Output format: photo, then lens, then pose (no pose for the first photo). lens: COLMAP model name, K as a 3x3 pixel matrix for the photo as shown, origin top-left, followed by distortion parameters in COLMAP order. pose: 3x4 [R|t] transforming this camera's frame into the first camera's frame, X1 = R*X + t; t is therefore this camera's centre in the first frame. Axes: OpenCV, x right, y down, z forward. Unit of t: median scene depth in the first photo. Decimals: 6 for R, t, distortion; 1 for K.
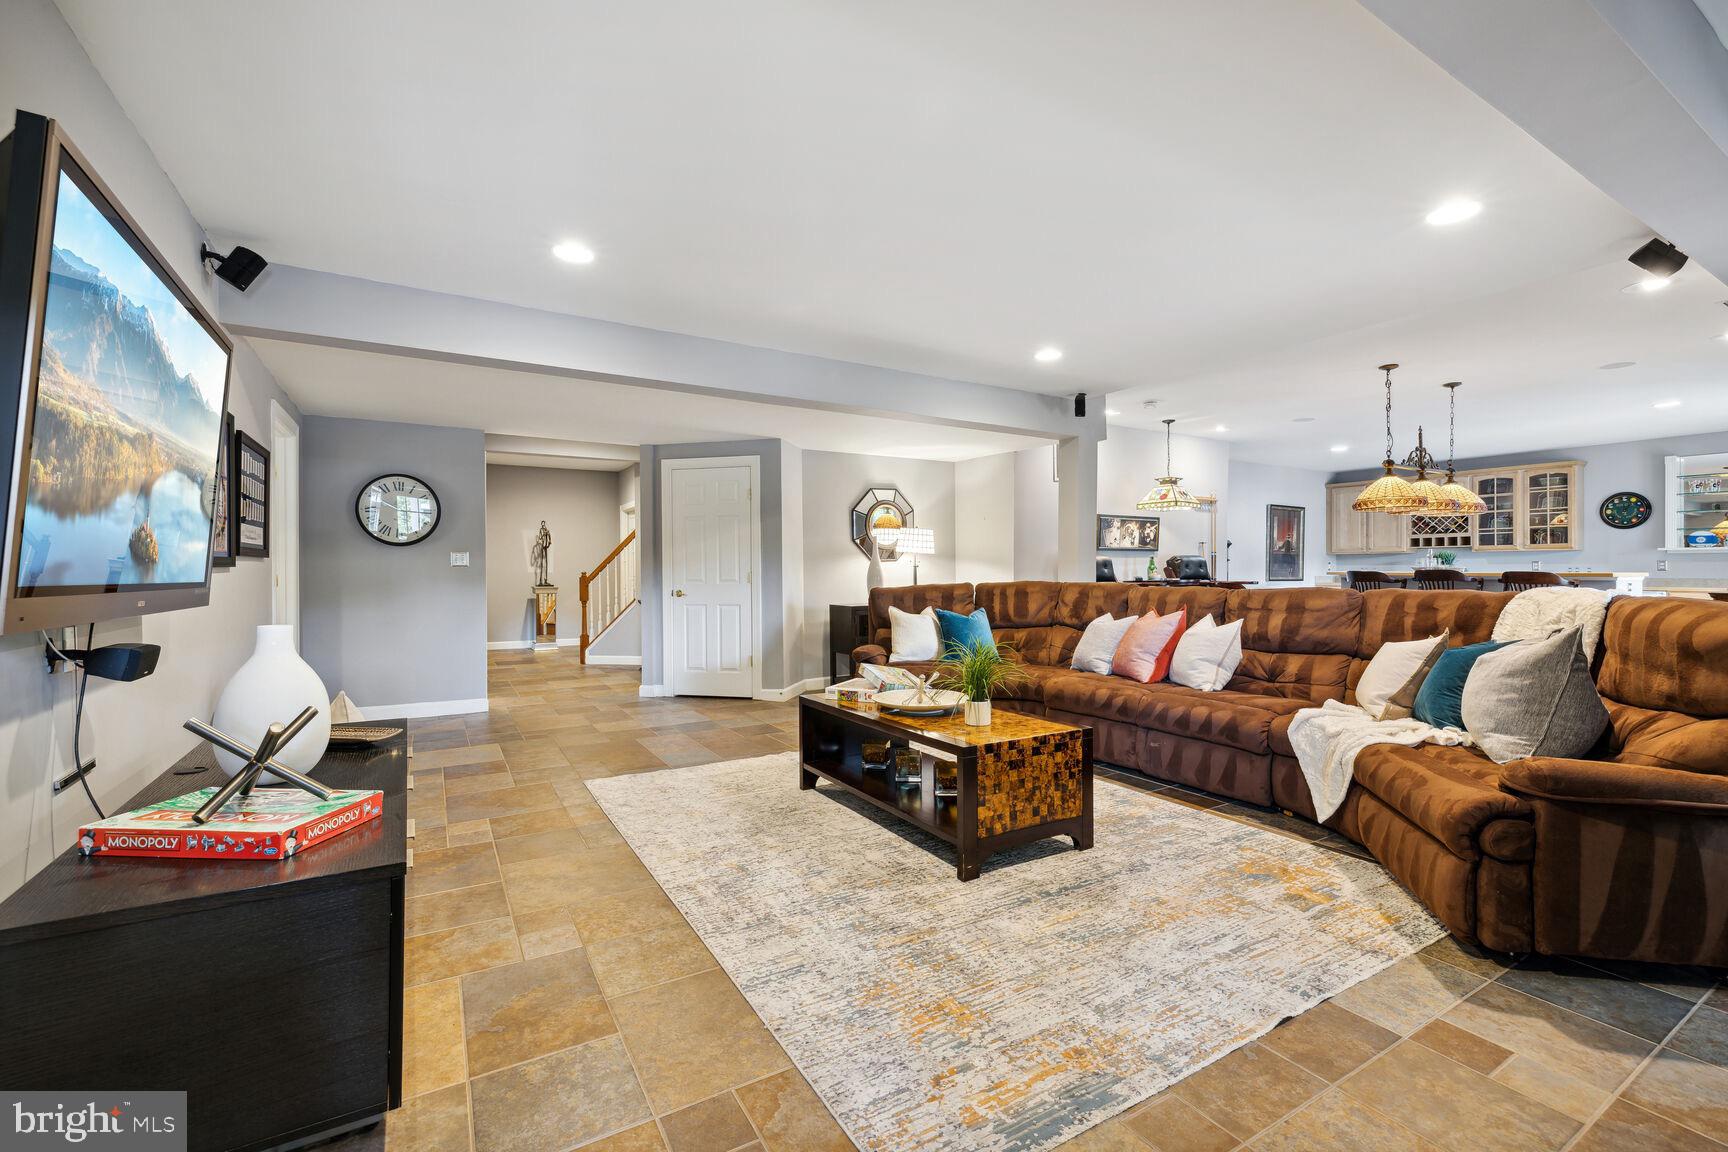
lens RADIAL K [[742.4, 0, 867.0], [0, 742.4, 576.7], [0, 0, 1]] dist [0.008217, -0.001437]
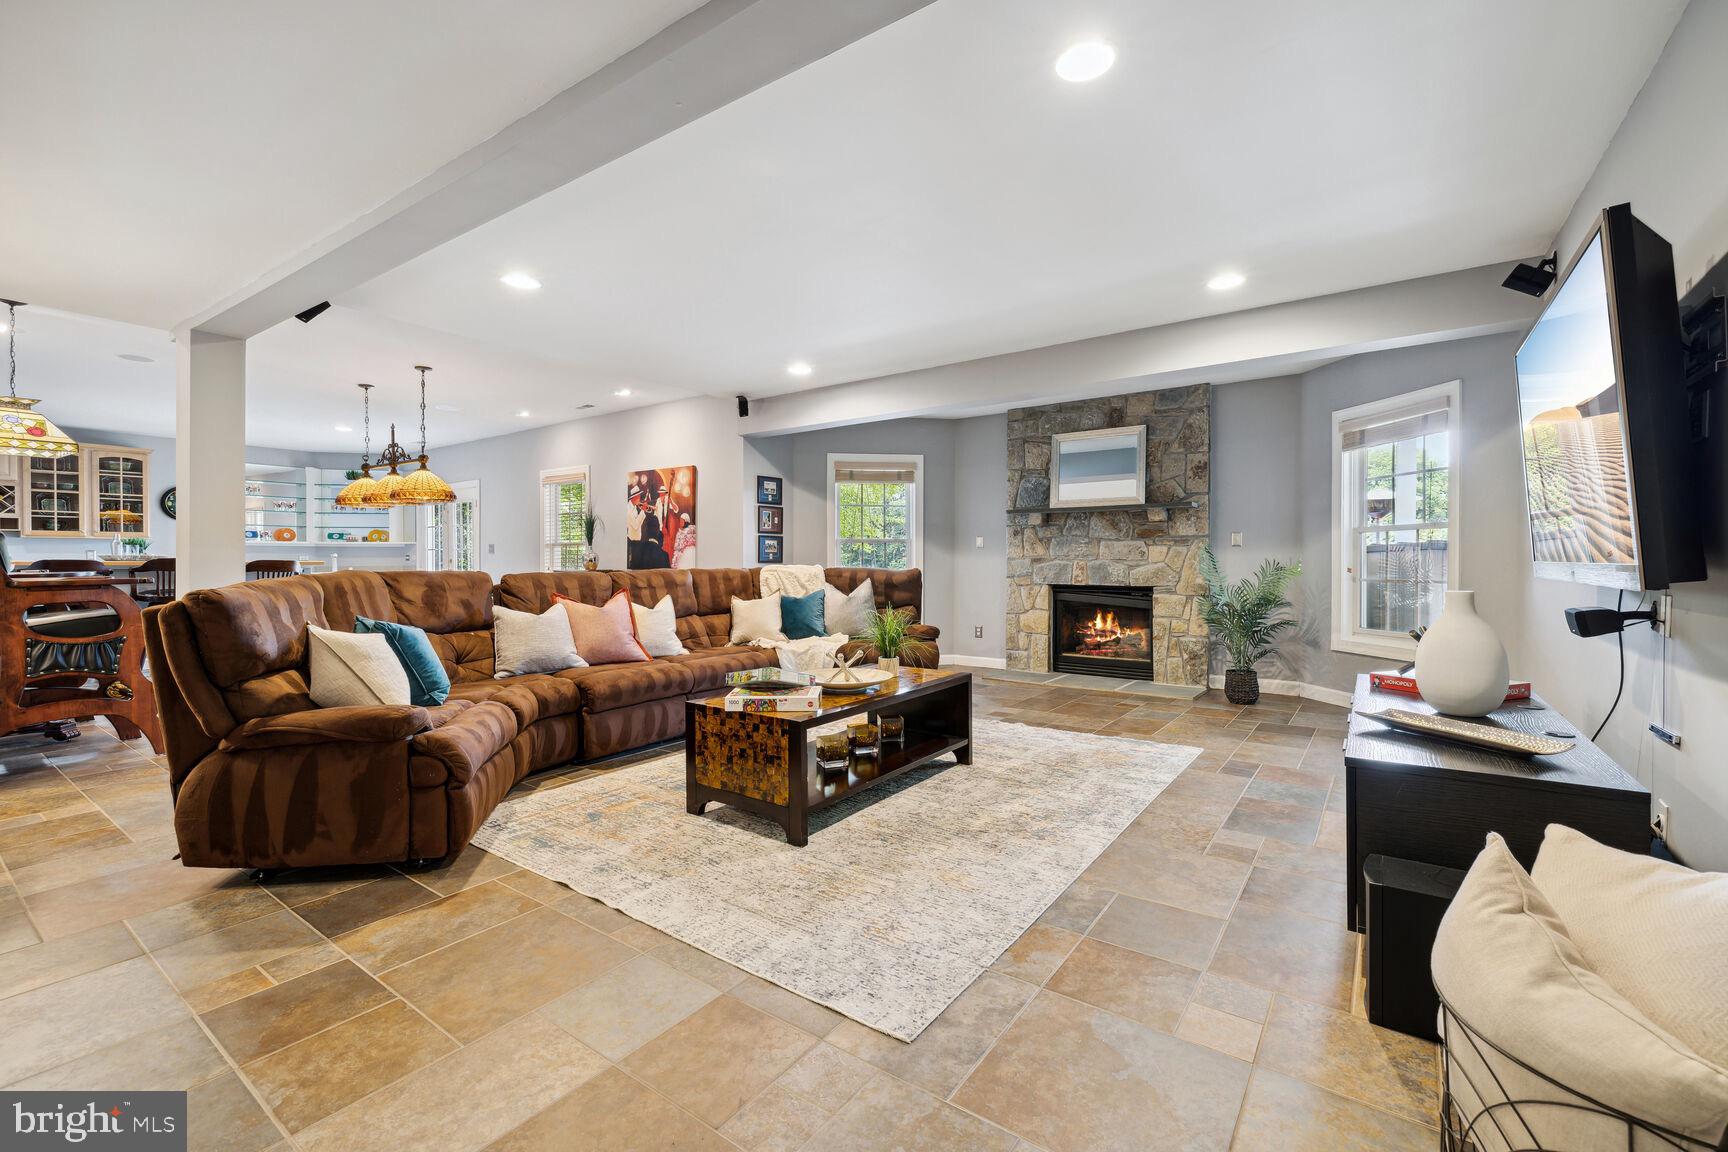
lens RADIAL K [[742.4, 0, 863.2], [0, 742.4, 566.8], [0, 0, 1]] dist [0.008217, -0.001437]
pose [[-0.398309, -0.006322, 0.917230, -0.346793], [0.011350, 0.999866, 0.011820, -0.000401], [-0.917181, 0.015118, -0.398184, 0.543502]]
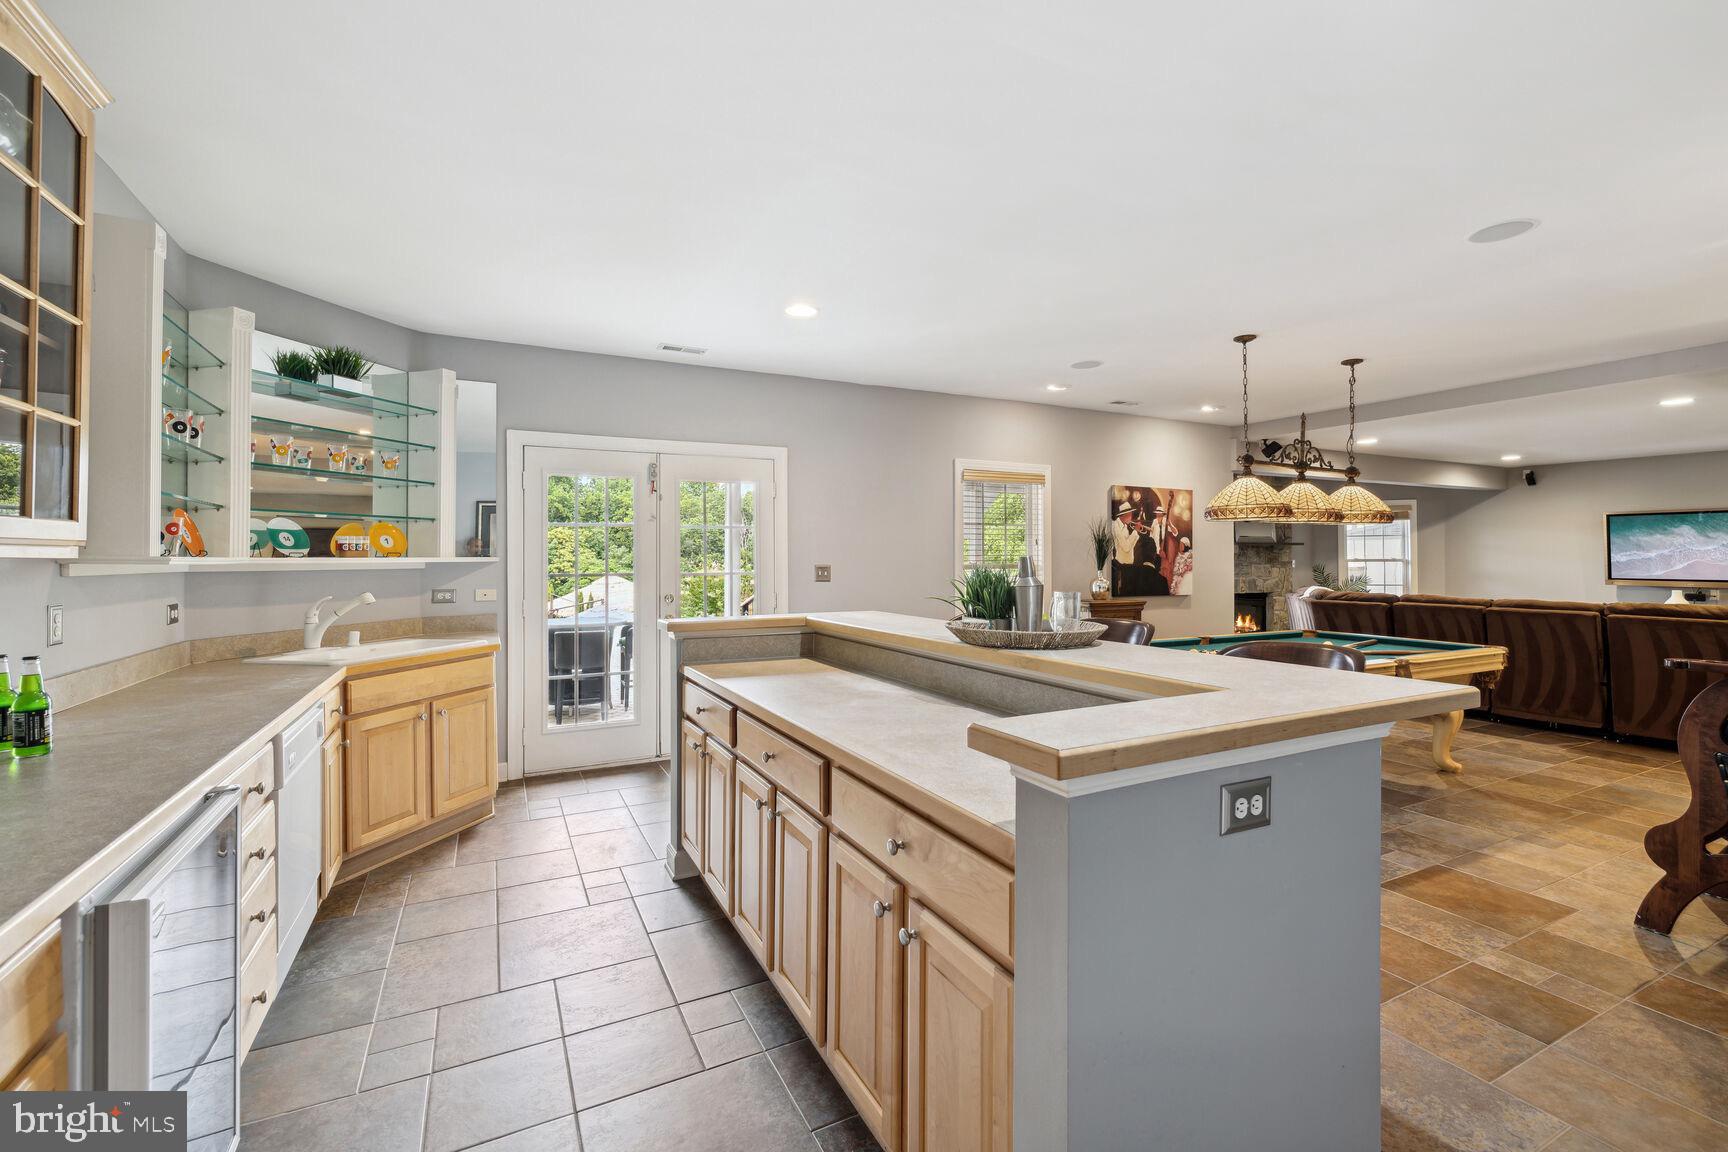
lens RADIAL K [[742.4, 0, 873.9], [0, 742.4, 556.0], [0, 0, 1]] dist [0.008217, -0.001437]
pose [[-0.997803, 0.002216, 0.066220, 0.770635], [0.002780, 0.999961, 0.008436, -0.039453], [-0.066199, 0.008601, -0.997769, 1.227099]]
